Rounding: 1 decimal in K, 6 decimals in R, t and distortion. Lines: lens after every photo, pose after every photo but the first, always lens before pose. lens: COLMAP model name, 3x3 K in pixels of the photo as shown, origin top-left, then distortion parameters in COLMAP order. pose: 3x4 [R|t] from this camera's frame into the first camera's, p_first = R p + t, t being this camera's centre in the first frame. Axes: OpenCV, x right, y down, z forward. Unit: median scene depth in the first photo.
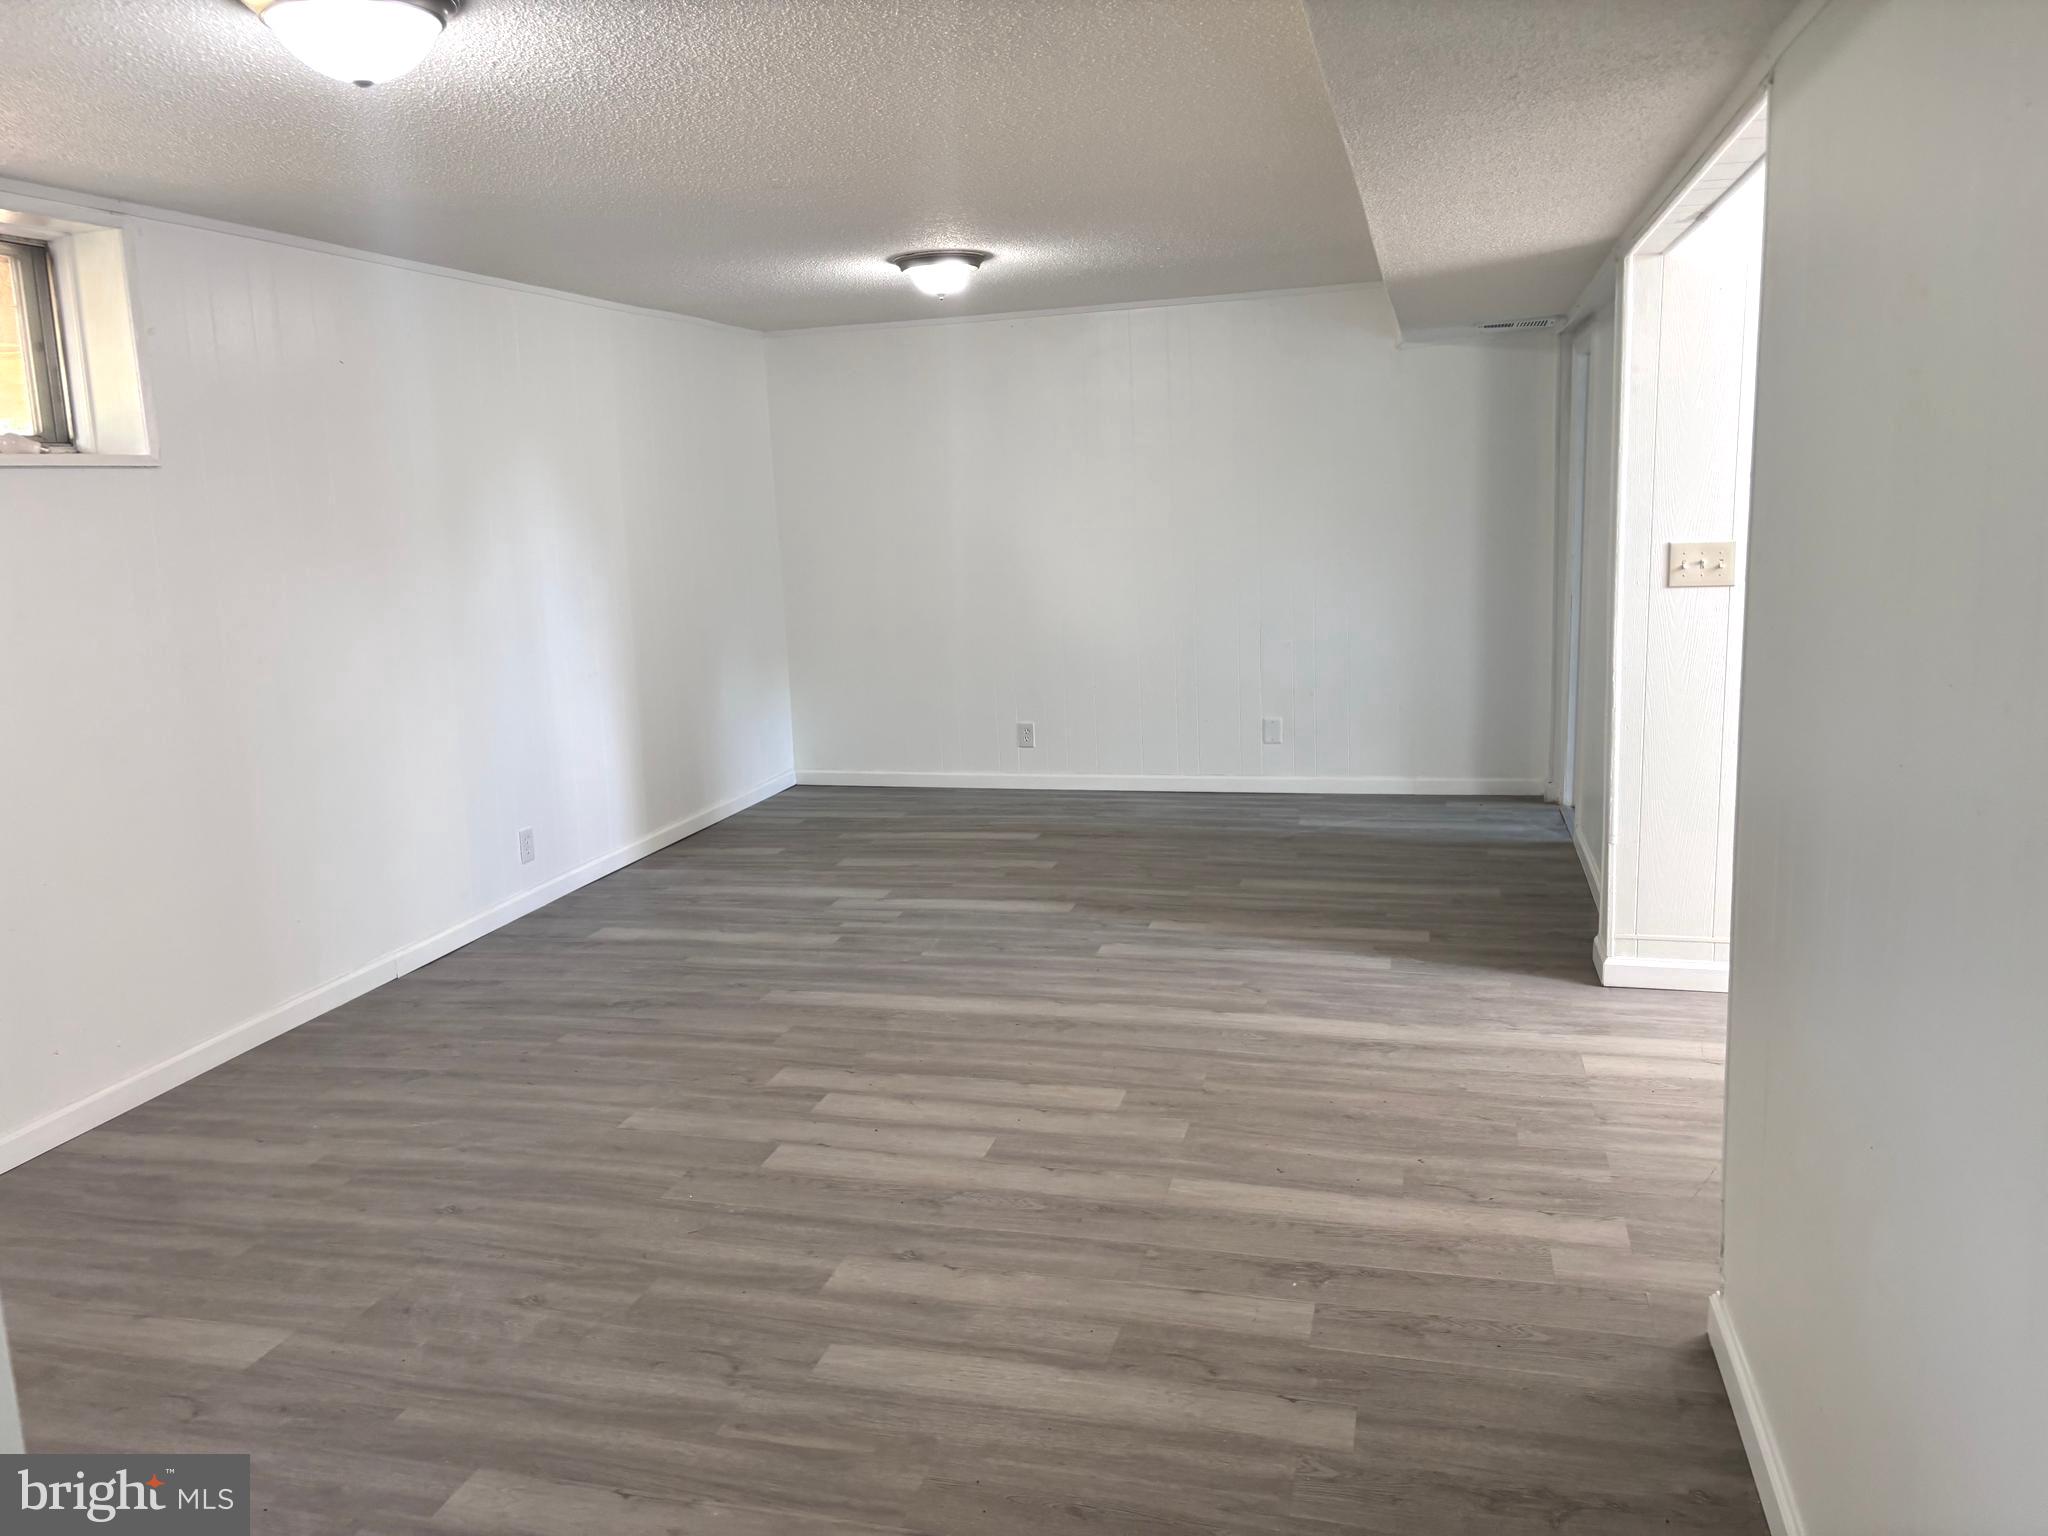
lens RADIAL K [[1534.0, 0, 1024.0], [0, 1534.0, 768.0], [0, 0, 1]] dist [0.005644, 0.000916]
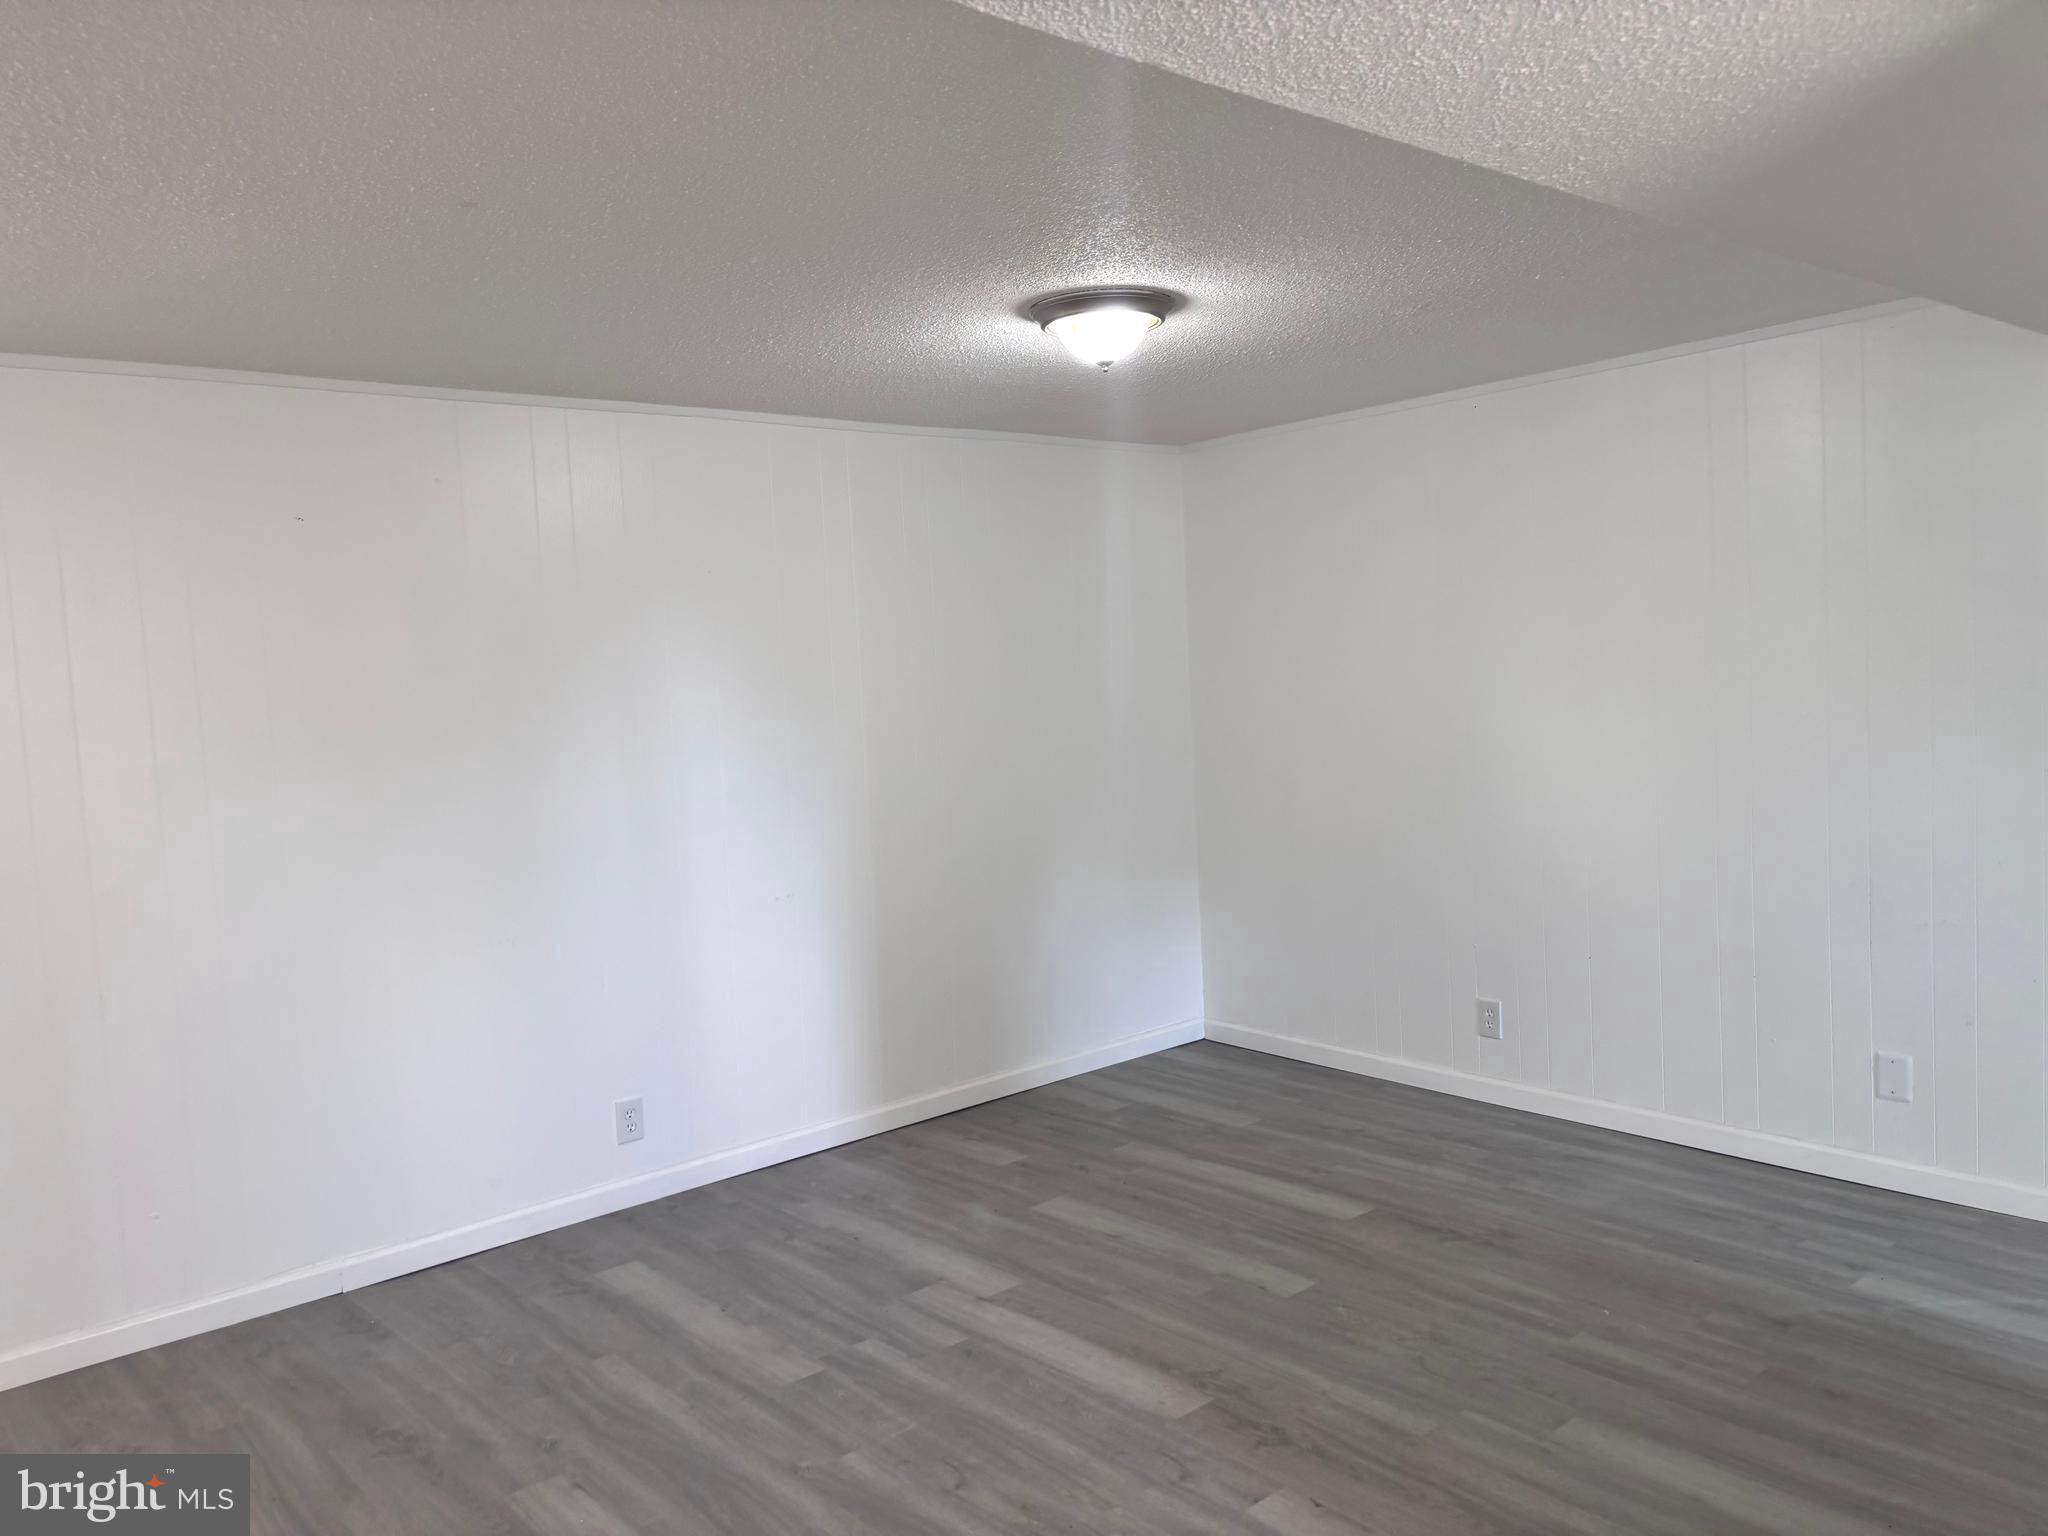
lens RADIAL K [[1542.3, 0, 1023.2], [0, 1542.3, 822.6], [0, 0, 1]] dist [0.001482, -0.000309]
pose [[0.826582, 0.061786, -0.559415, 0.286905], [-0.084464, 0.996317, -0.014762, -0.112257], [0.556442, 0.059453, 0.828756, 0.483173]]
